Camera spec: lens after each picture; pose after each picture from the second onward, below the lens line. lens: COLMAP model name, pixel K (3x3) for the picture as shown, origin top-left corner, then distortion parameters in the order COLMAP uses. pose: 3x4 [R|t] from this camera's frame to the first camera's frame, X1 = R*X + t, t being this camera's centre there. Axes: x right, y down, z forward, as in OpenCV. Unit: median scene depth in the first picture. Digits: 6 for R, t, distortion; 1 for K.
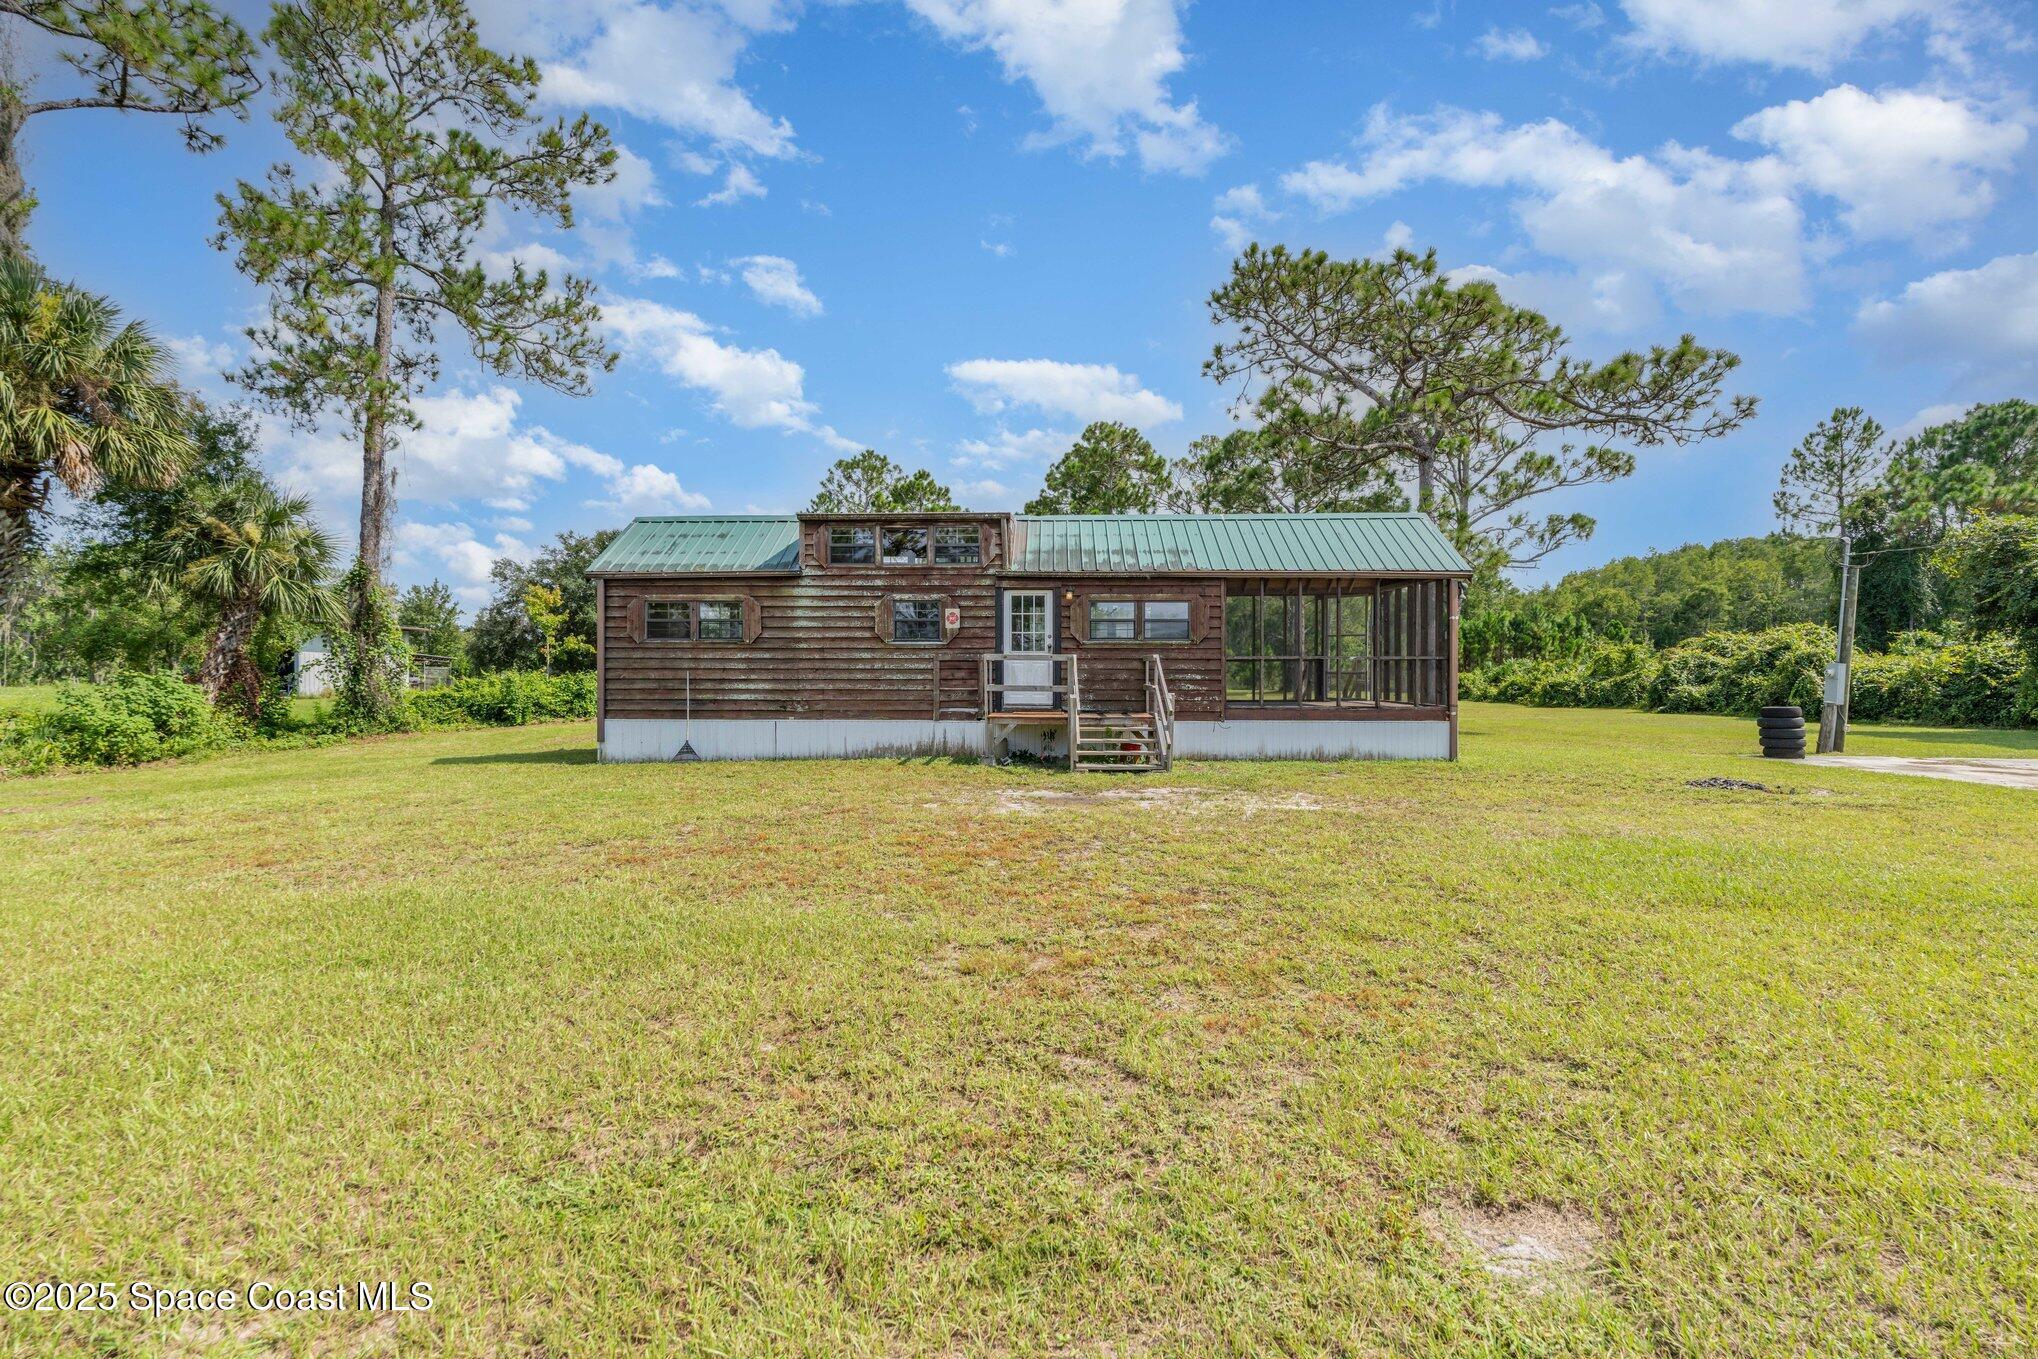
lens RADIAL K [[940.0, 0, 1014.7], [0, 940.0, 670.0], [0, 0, 1]] dist [-0.004467, -0.000141]
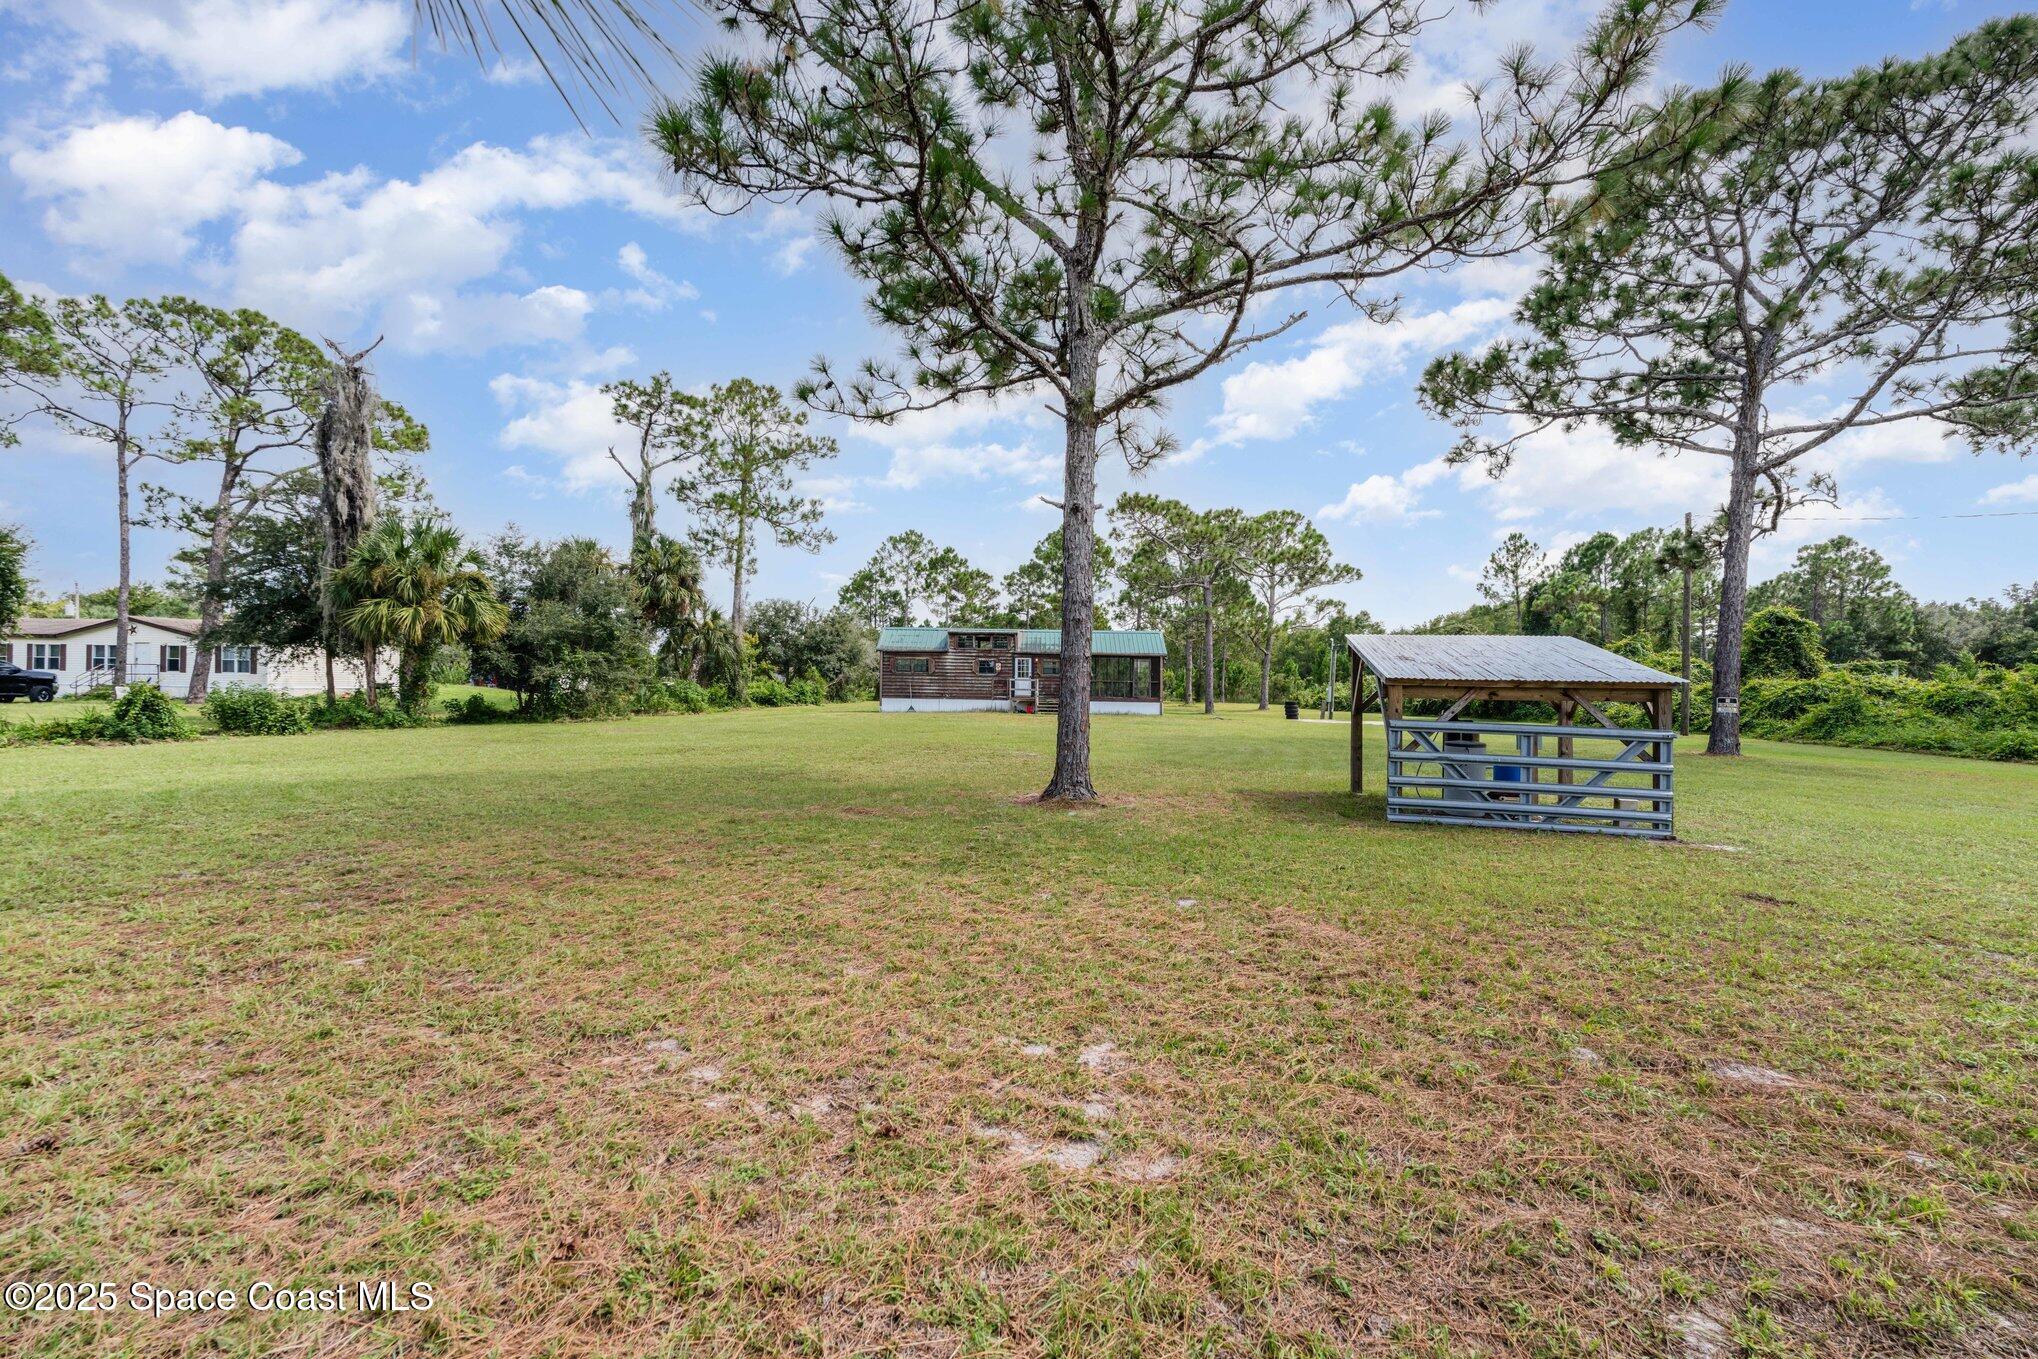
lens RADIAL K [[920.2, 0, 1014.7], [0, 920.2, 683.0], [0, 0, 1]] dist [-0.002268, 0.000467]
pose [[0.999845, 0.013220, 0.011660, -0.047528], [-0.013202, 0.999912, -0.001621, 0.002082], [-0.011680, 0.001467, 0.999931, -1.961025]]
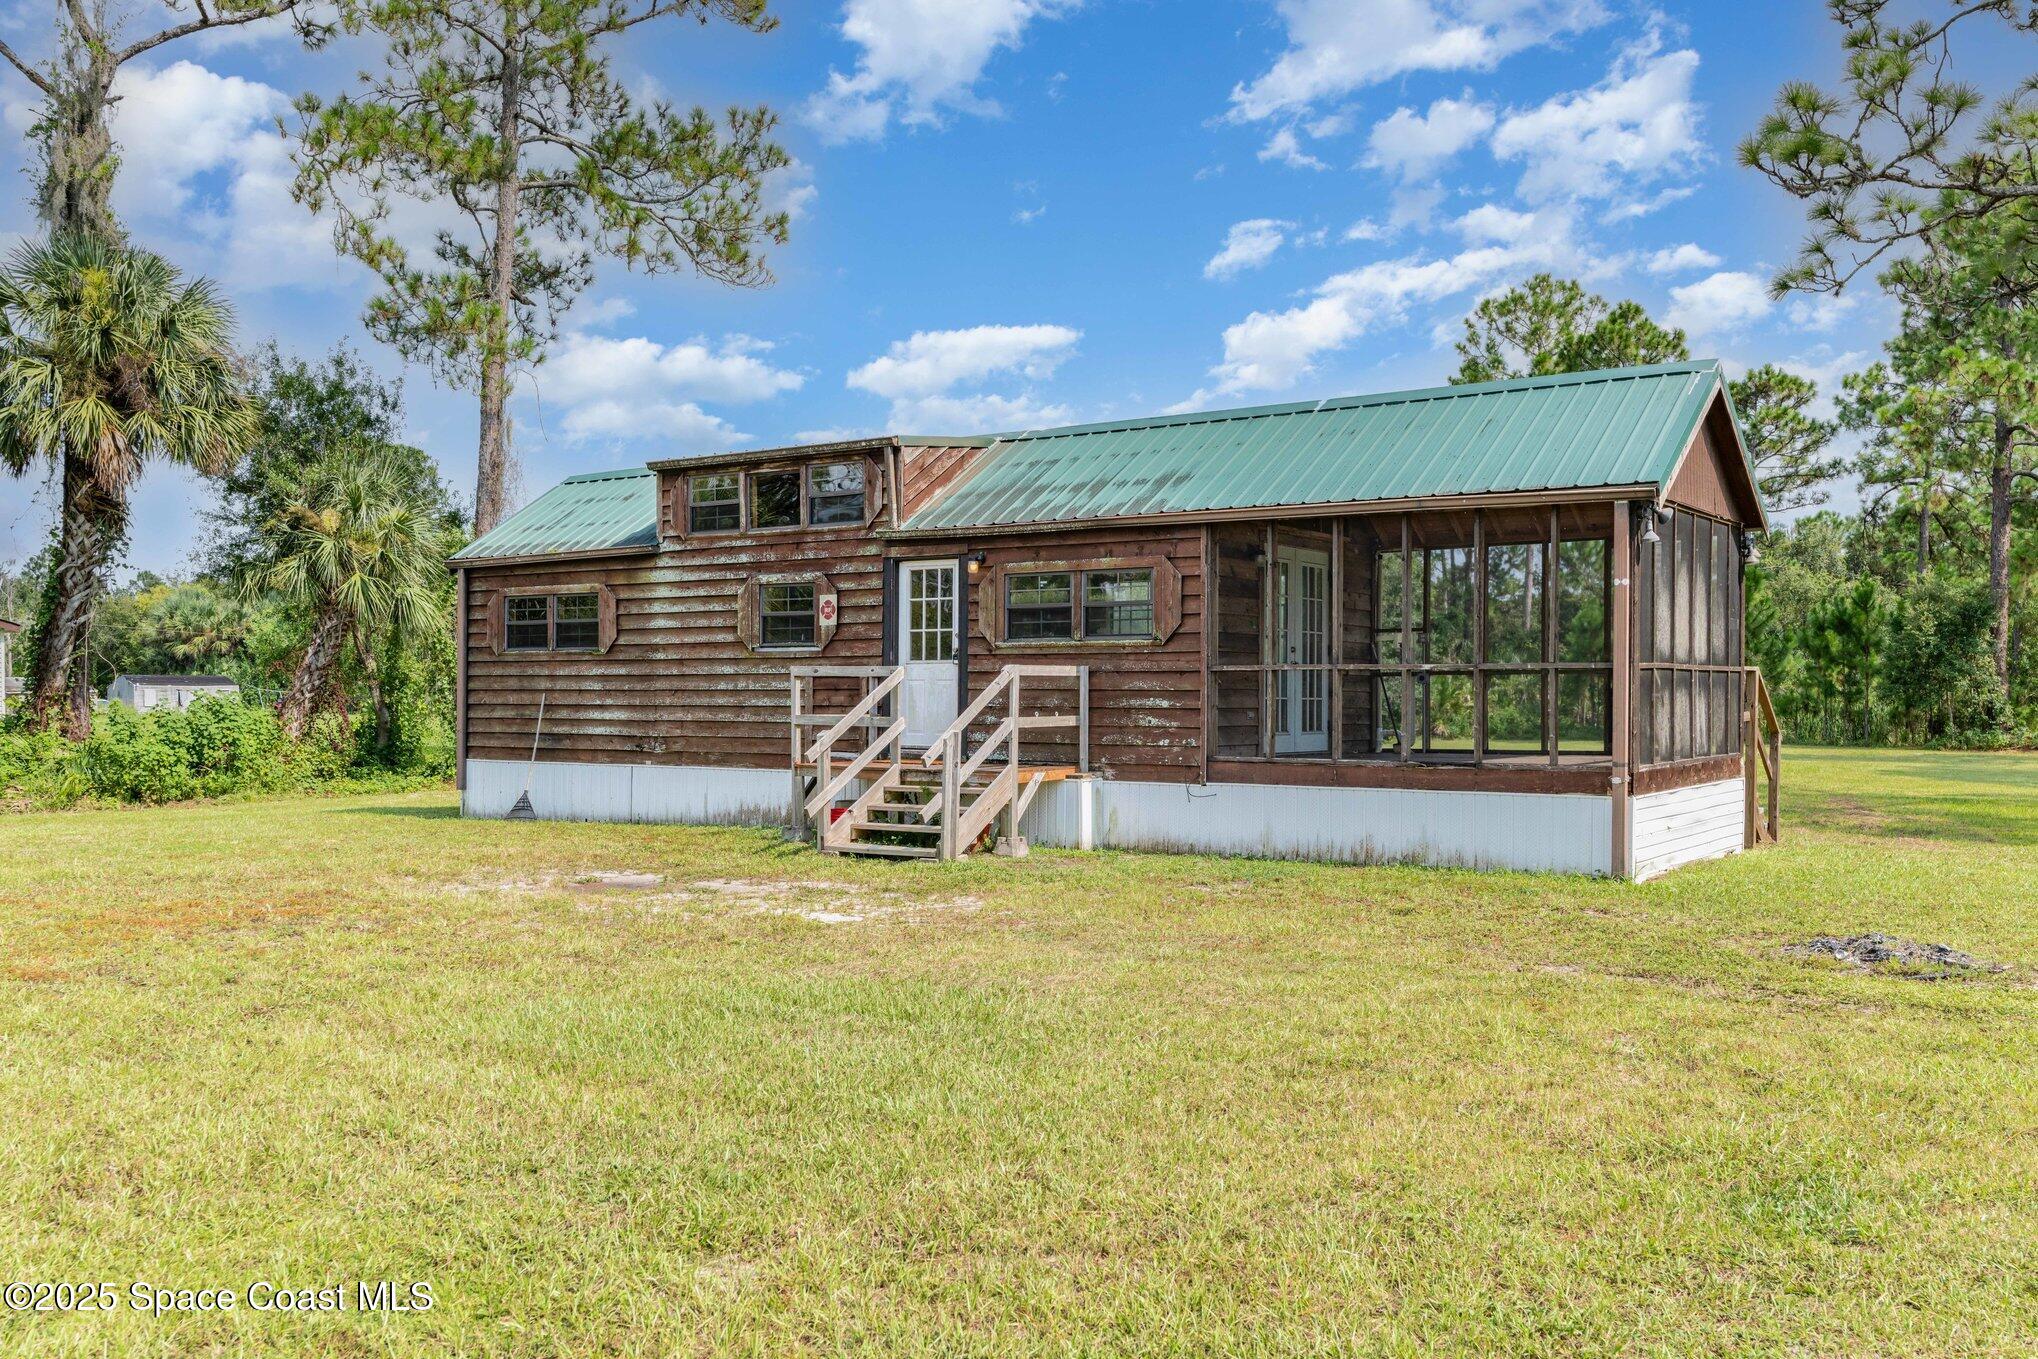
lens RADIAL K [[1780.8, 0, 1021.9], [0, 1780.8, 691.1], [0, 0, 1]] dist [0.002268, 0.002102]
pose [[0.838535, -0.001086, -0.544847, 0.691672], [-0.000312, 0.999997, -0.002473, 0.002611], [0.544848, 0.002243, 0.838532, 0.066097]]
